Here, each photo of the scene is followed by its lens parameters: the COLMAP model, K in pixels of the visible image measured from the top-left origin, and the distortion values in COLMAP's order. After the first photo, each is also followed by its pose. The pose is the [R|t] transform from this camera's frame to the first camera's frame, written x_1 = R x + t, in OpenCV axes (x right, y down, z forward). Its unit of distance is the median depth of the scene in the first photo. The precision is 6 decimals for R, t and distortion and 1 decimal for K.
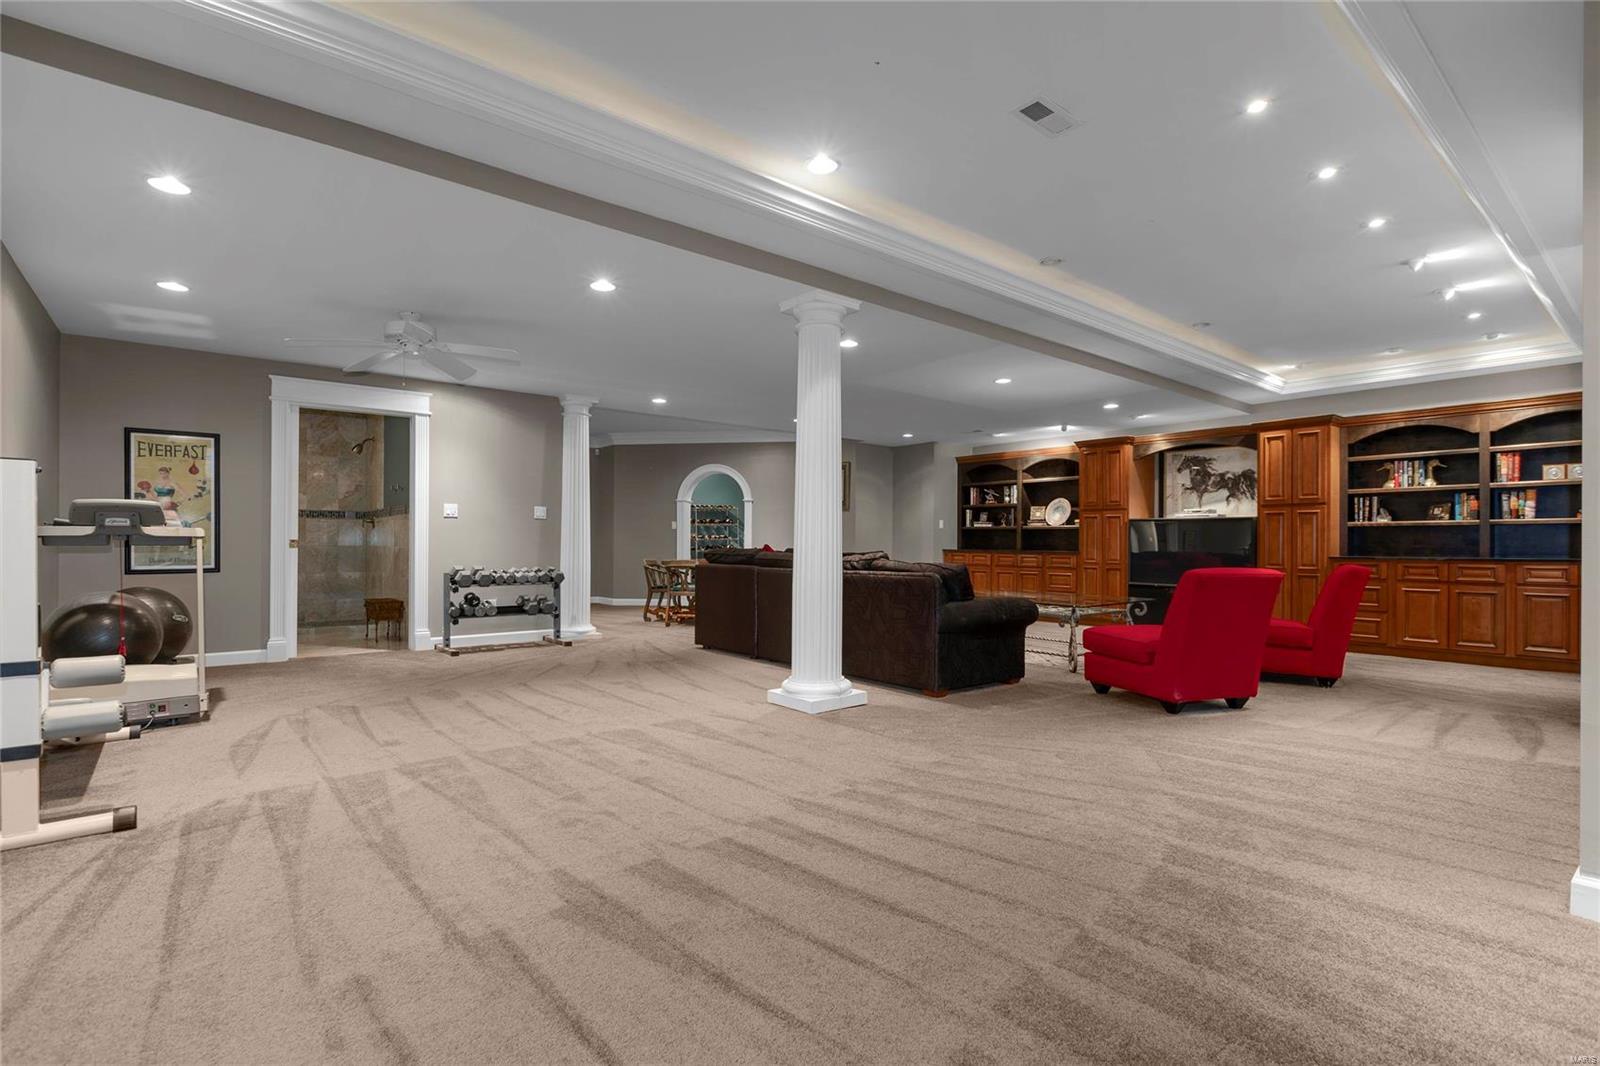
lens RADIAL K [[730.2, 0, 788.2], [0, 730.2, 538.4], [0, 0, 1]] dist [-0.001129, 0.000096]
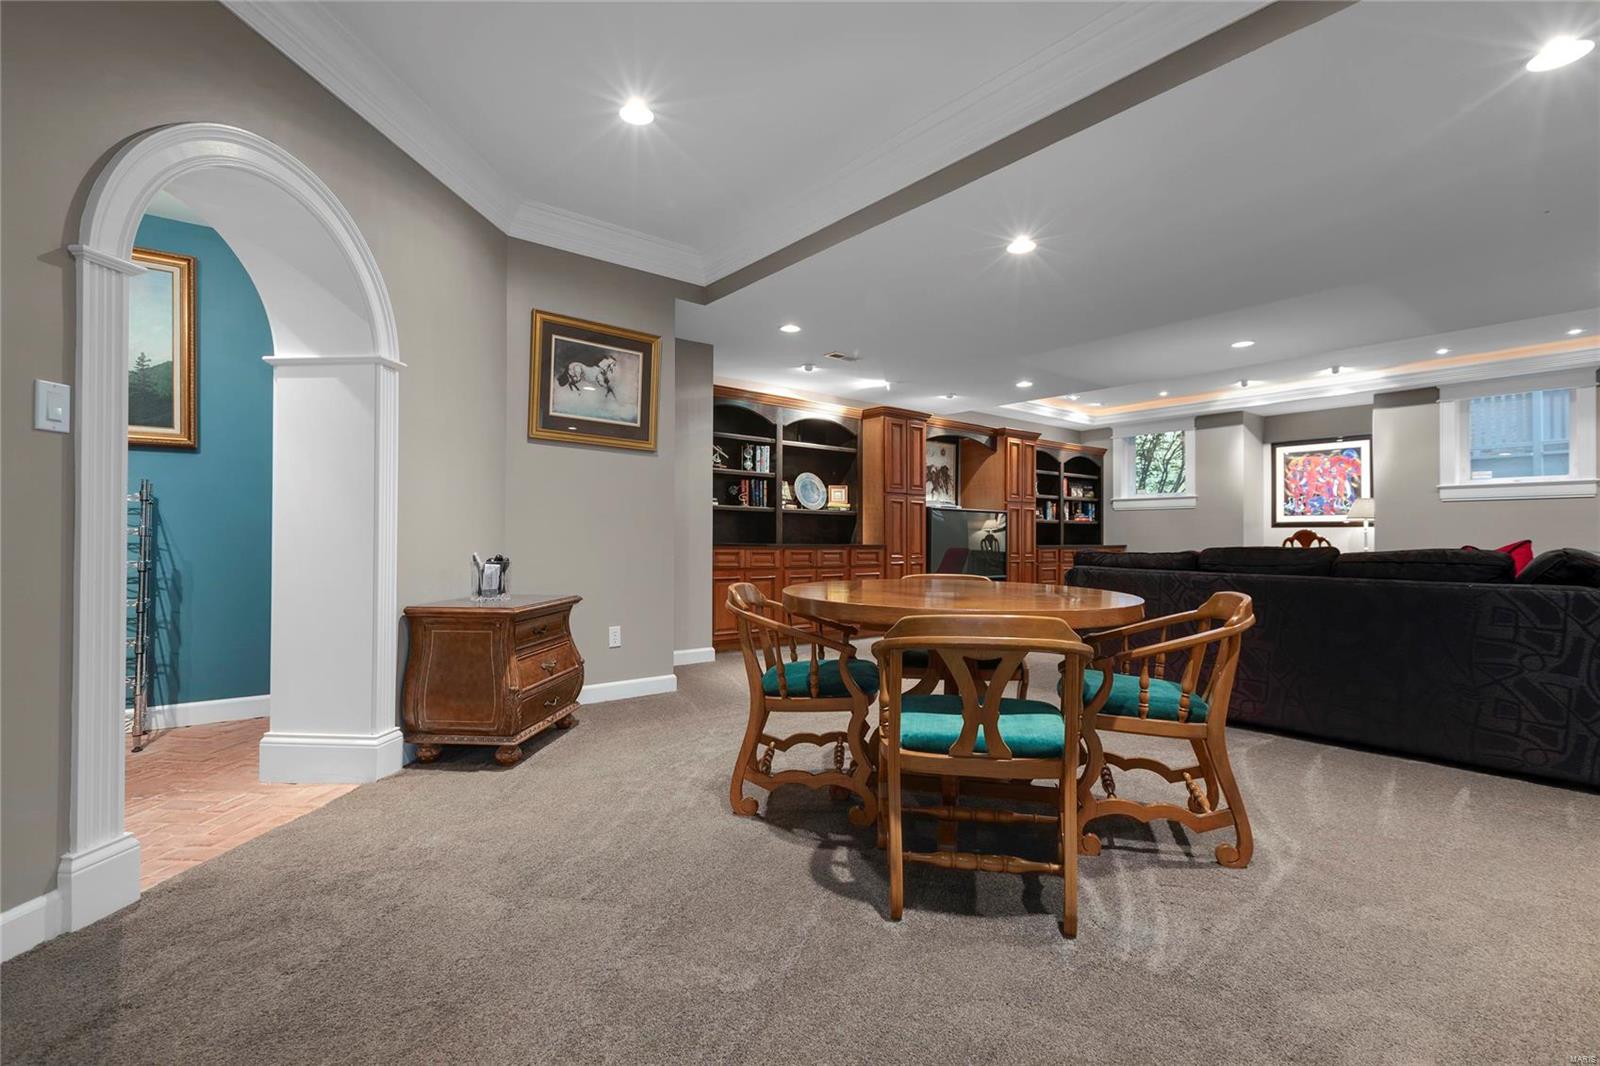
lens RADIAL K [[730.2, 0, 788.2], [0, 730.2, 538.4], [0, 0, 1]] dist [-0.001129, 0.000096]
pose [[-0.012908, -0.002774, 0.999913, -0.376979], [-0.009482, 0.999952, 0.002652, 0.010388], [-0.999872, -0.009447, -0.012933, 1.040831]]
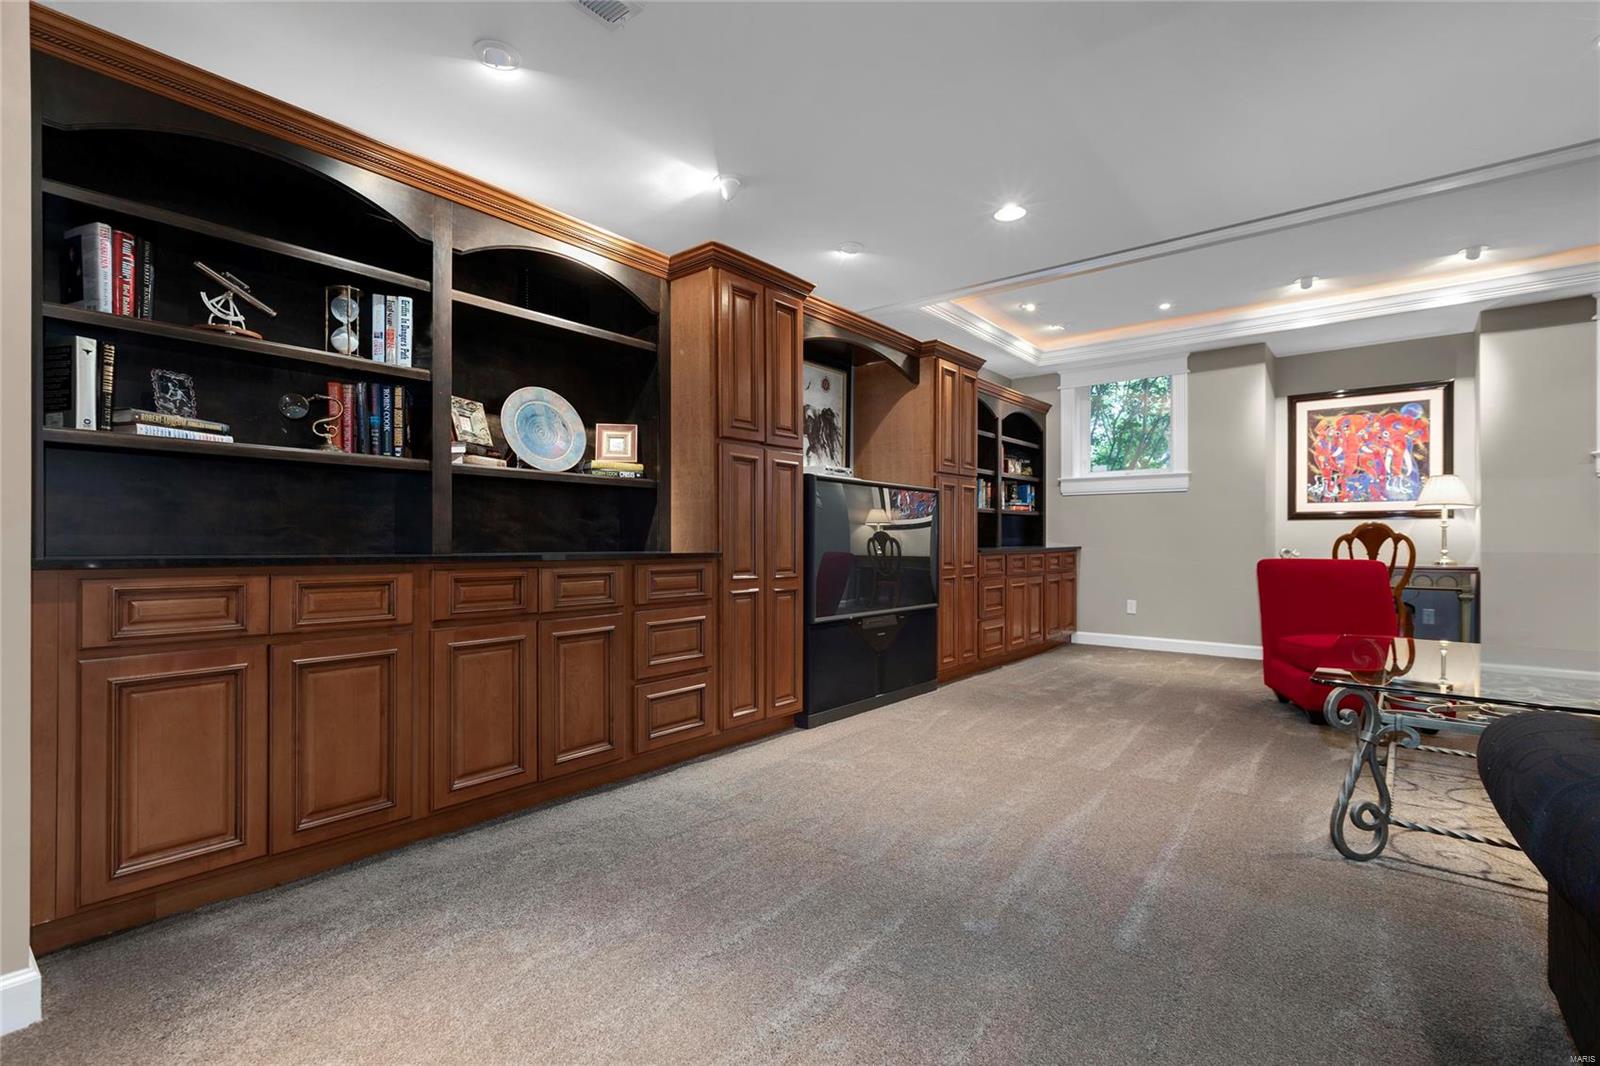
lens RADIAL K [[730.2, 0, 788.2], [0, 730.2, 538.4], [0, 0, 1]] dist [-0.001129, 0.000096]
pose [[-0.218194, -0.003492, 0.975899, 0.035064], [-0.006567, 0.999976, 0.002110, 0.010436], [-0.975883, -0.005949, -0.218212, 0.973788]]
